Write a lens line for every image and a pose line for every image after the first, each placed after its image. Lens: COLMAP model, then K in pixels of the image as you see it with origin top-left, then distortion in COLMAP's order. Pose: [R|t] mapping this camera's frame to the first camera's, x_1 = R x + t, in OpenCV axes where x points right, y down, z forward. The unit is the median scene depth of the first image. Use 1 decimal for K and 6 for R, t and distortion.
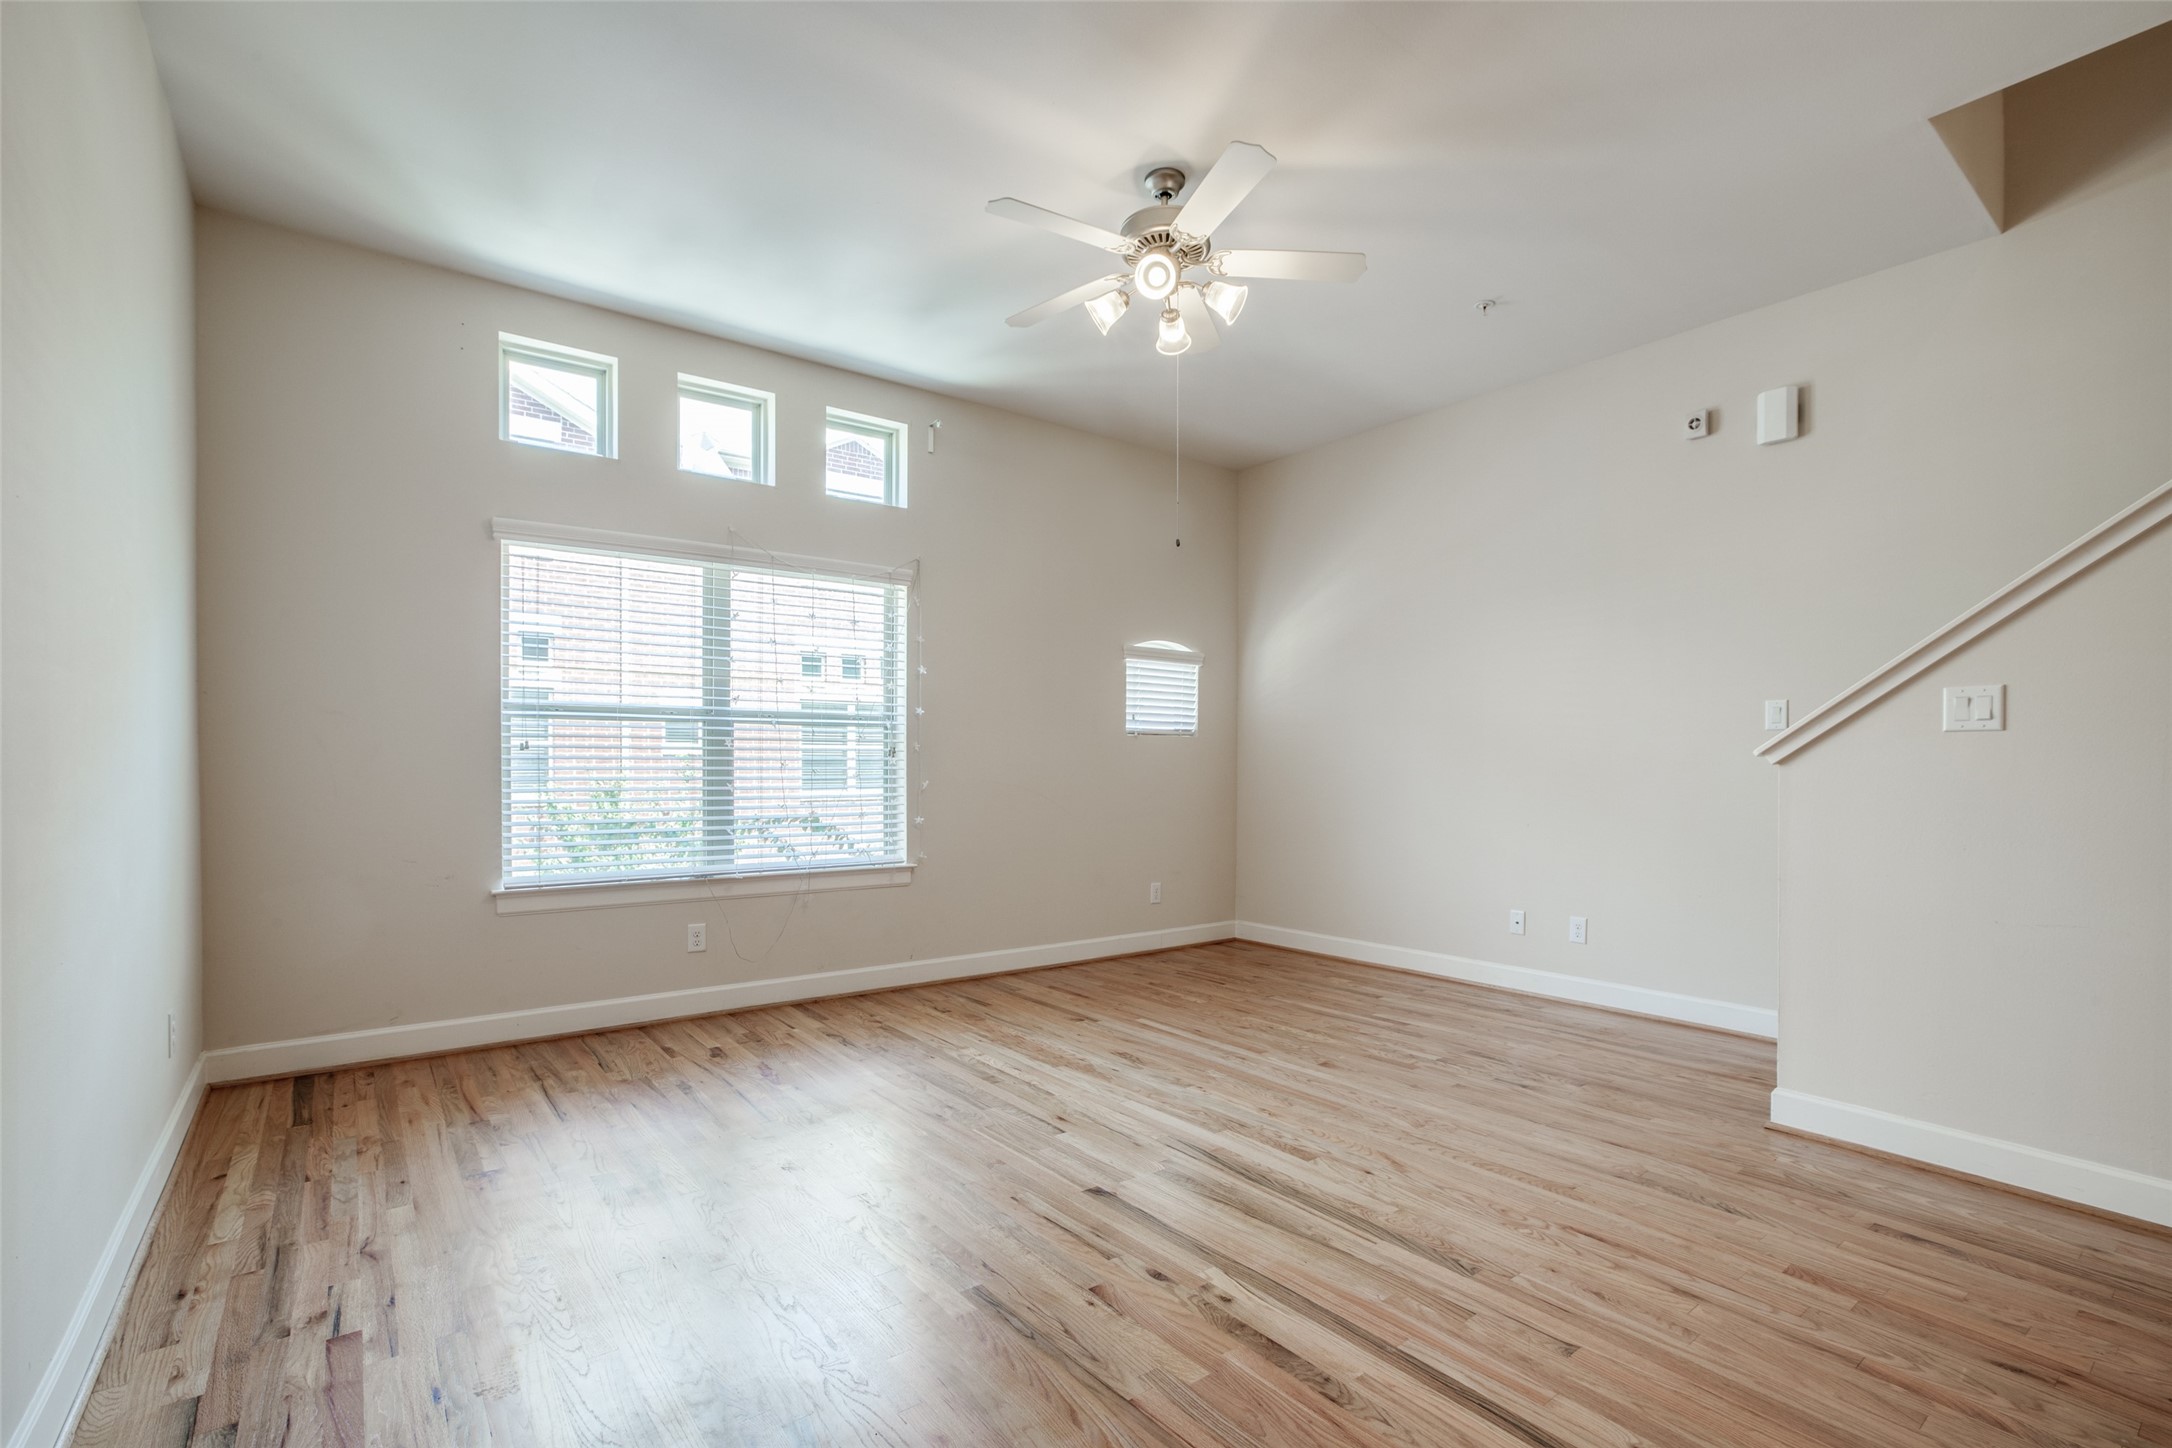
lens RADIAL K [[990.0, 0, 1100.4], [0, 990.0, 781.3], [0, 0, 1]] dist [-0.060566, 0.033530]
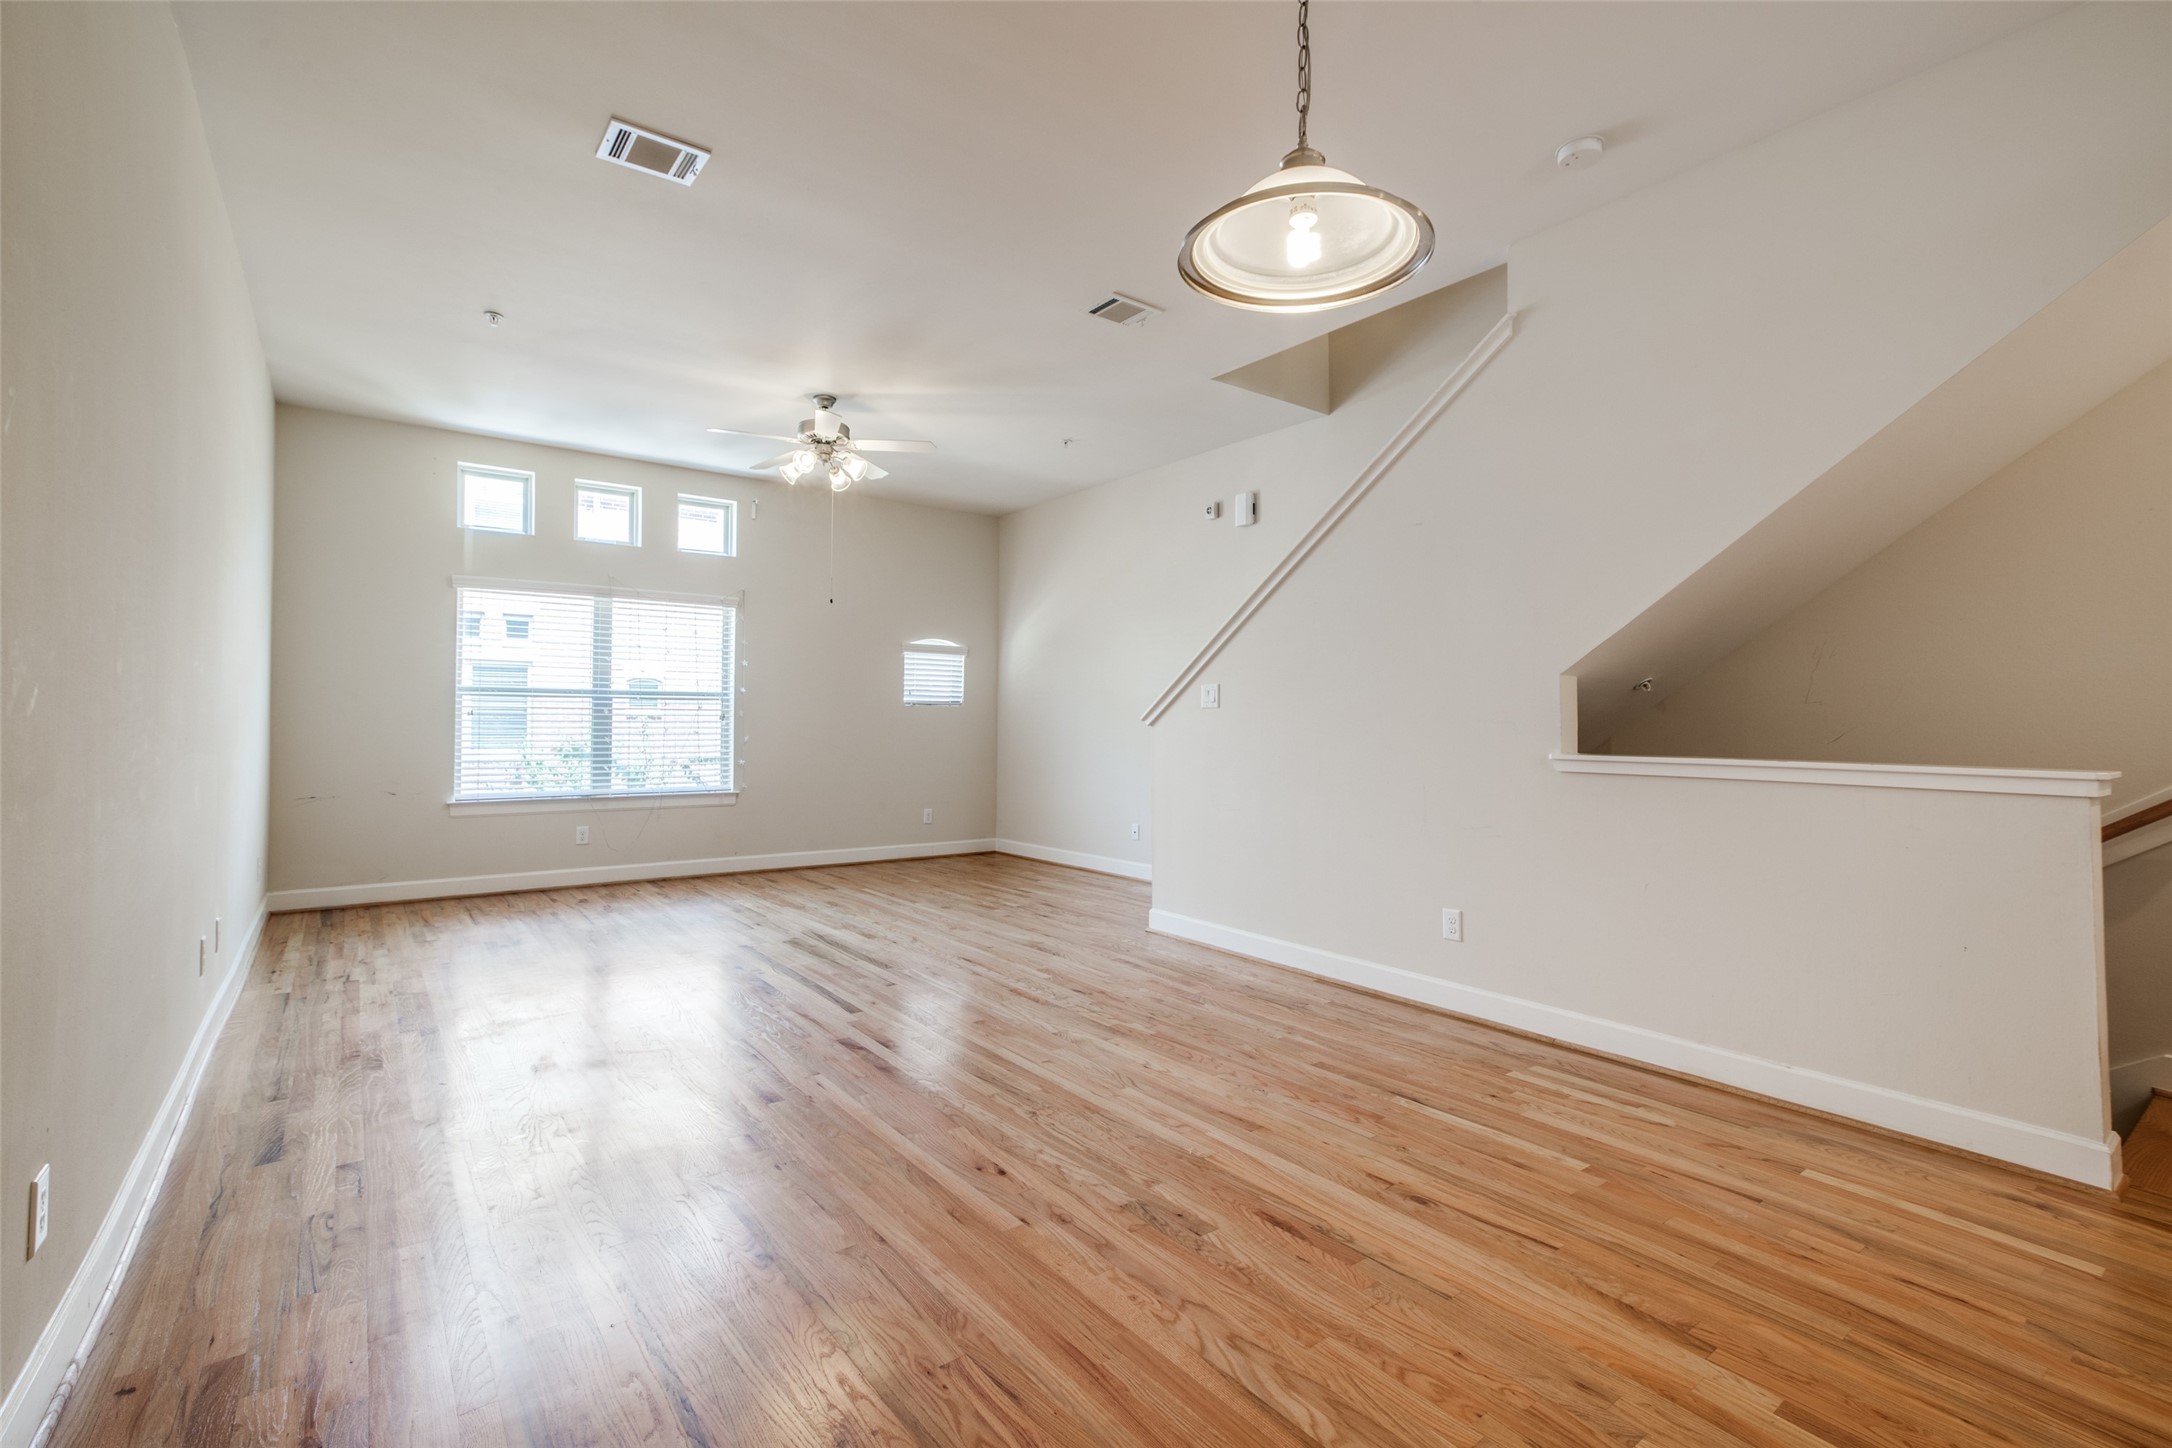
lens RADIAL K [[971.9, 0, 1093.4], [0, 971.9, 707.5], [0, 0, 1]] dist [-0.029764, 0.030618]
pose [[0.999974, 0.002076, -0.006923, 0.453437], [-0.002329, 0.999320, -0.036807, 0.011057], [0.006842, 0.036823, 0.999298, -0.597301]]
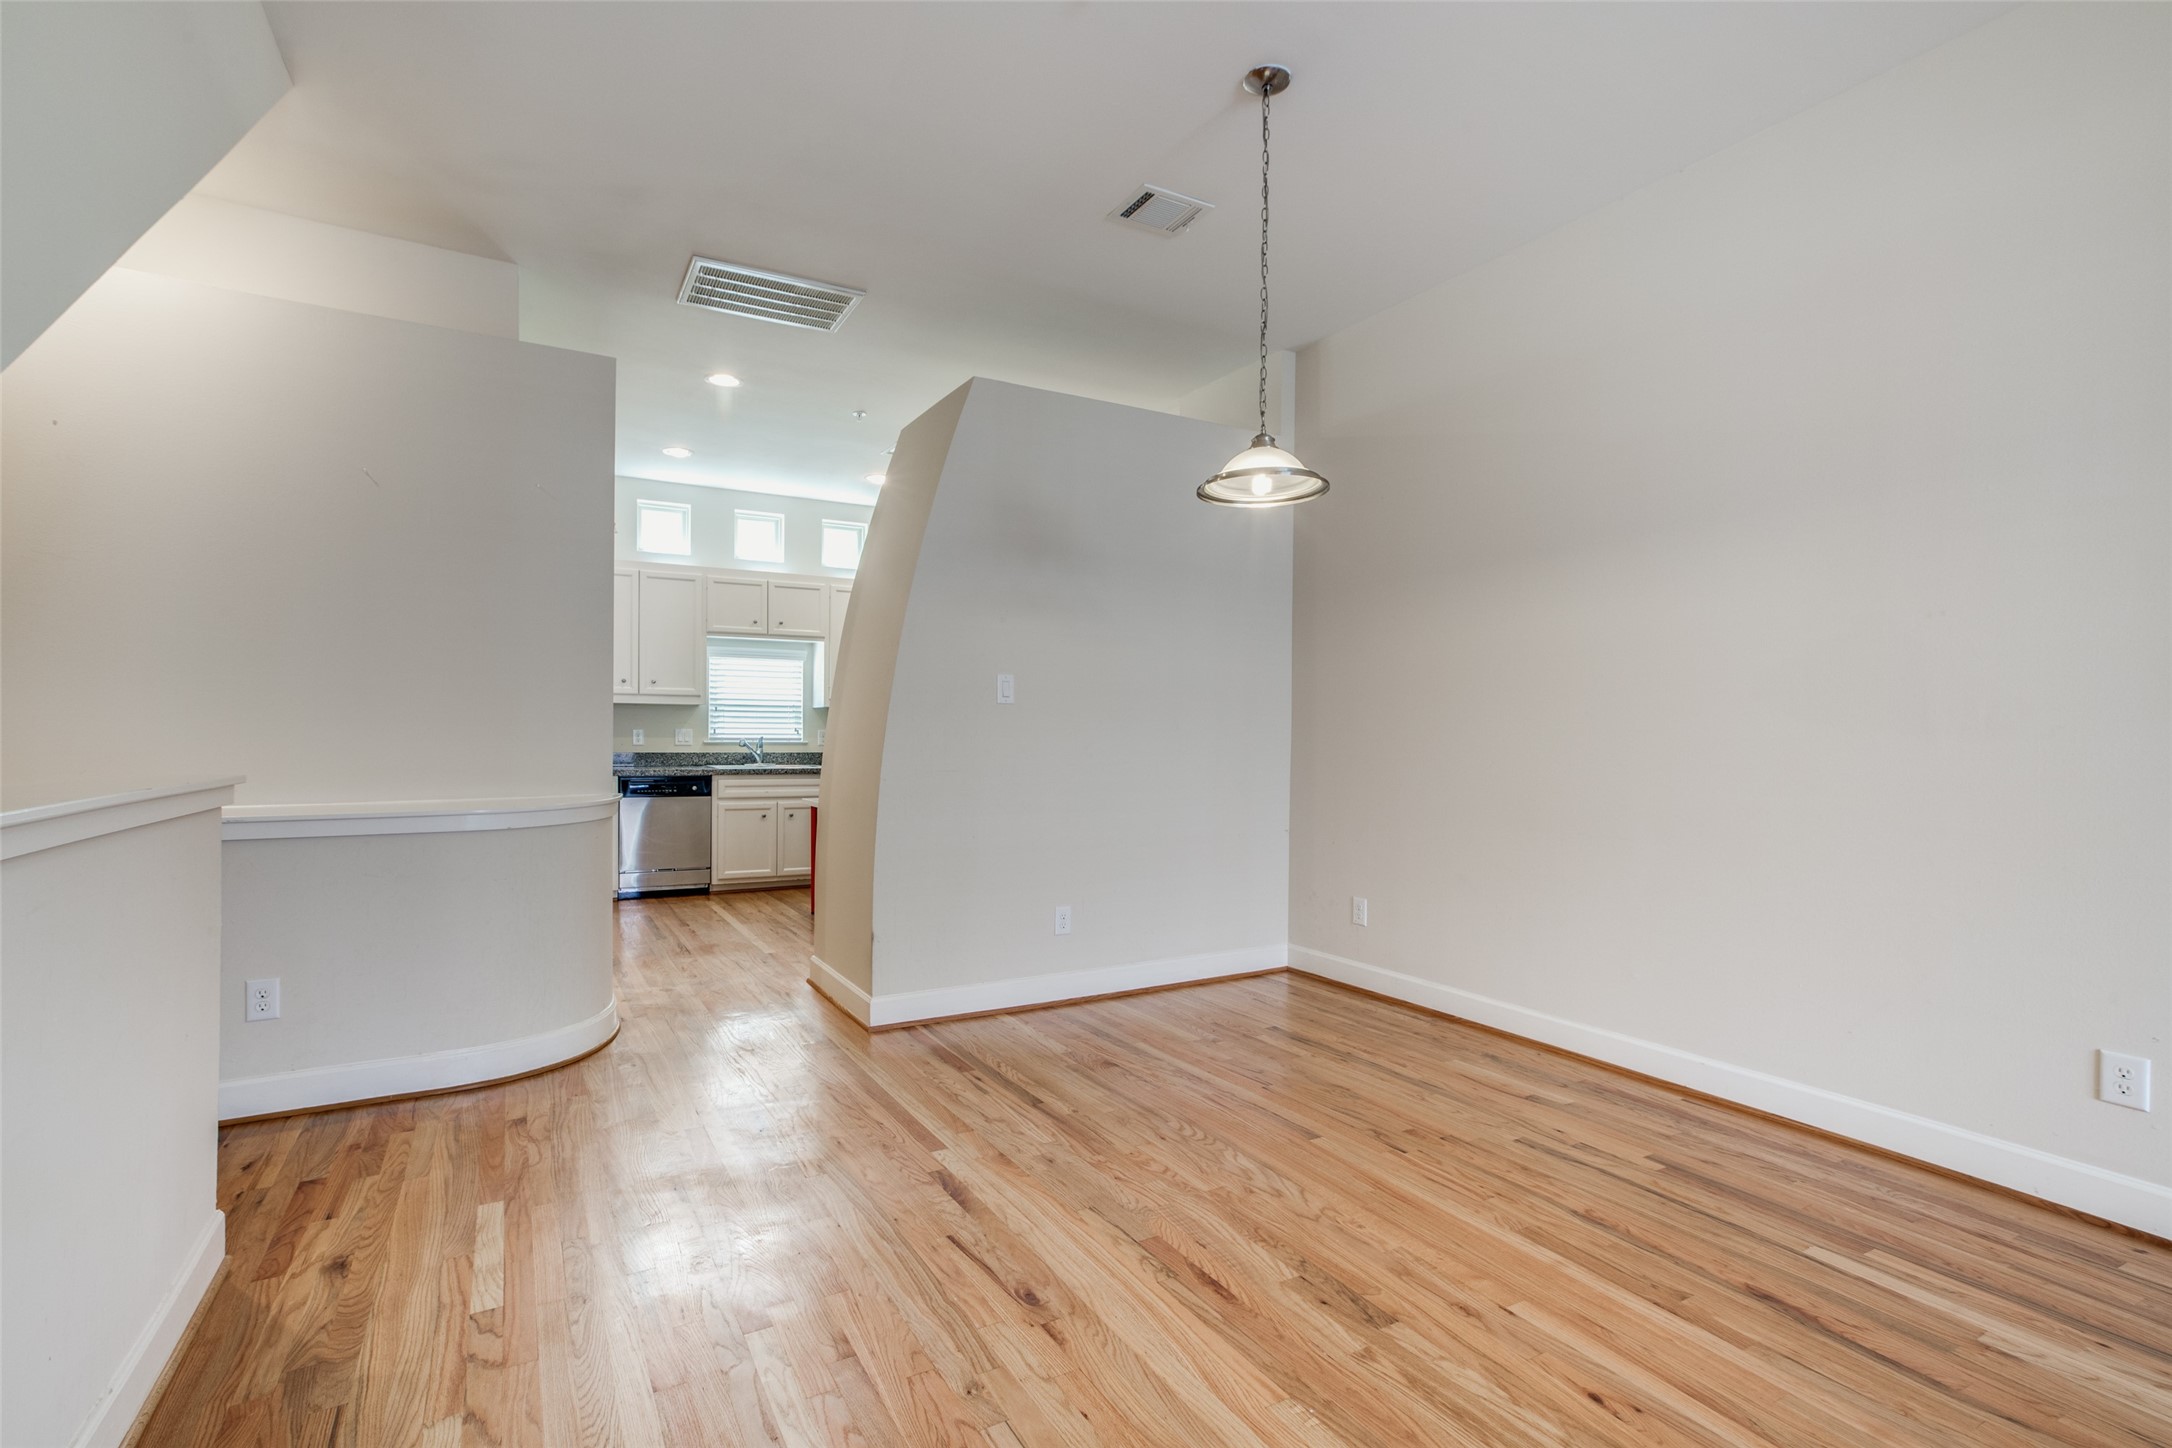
lens RADIAL K [[1002.9, 0, 1070.0], [0, 1002.9, 740.5], [0, 0, 1]] dist [0.001263, 0.000501]
pose [[-0.989372, -0.014260, 0.144708, 0.557779], [-0.010432, 0.999576, 0.027173, -0.009918], [-0.145034, 0.025374, -0.989101, 0.488613]]
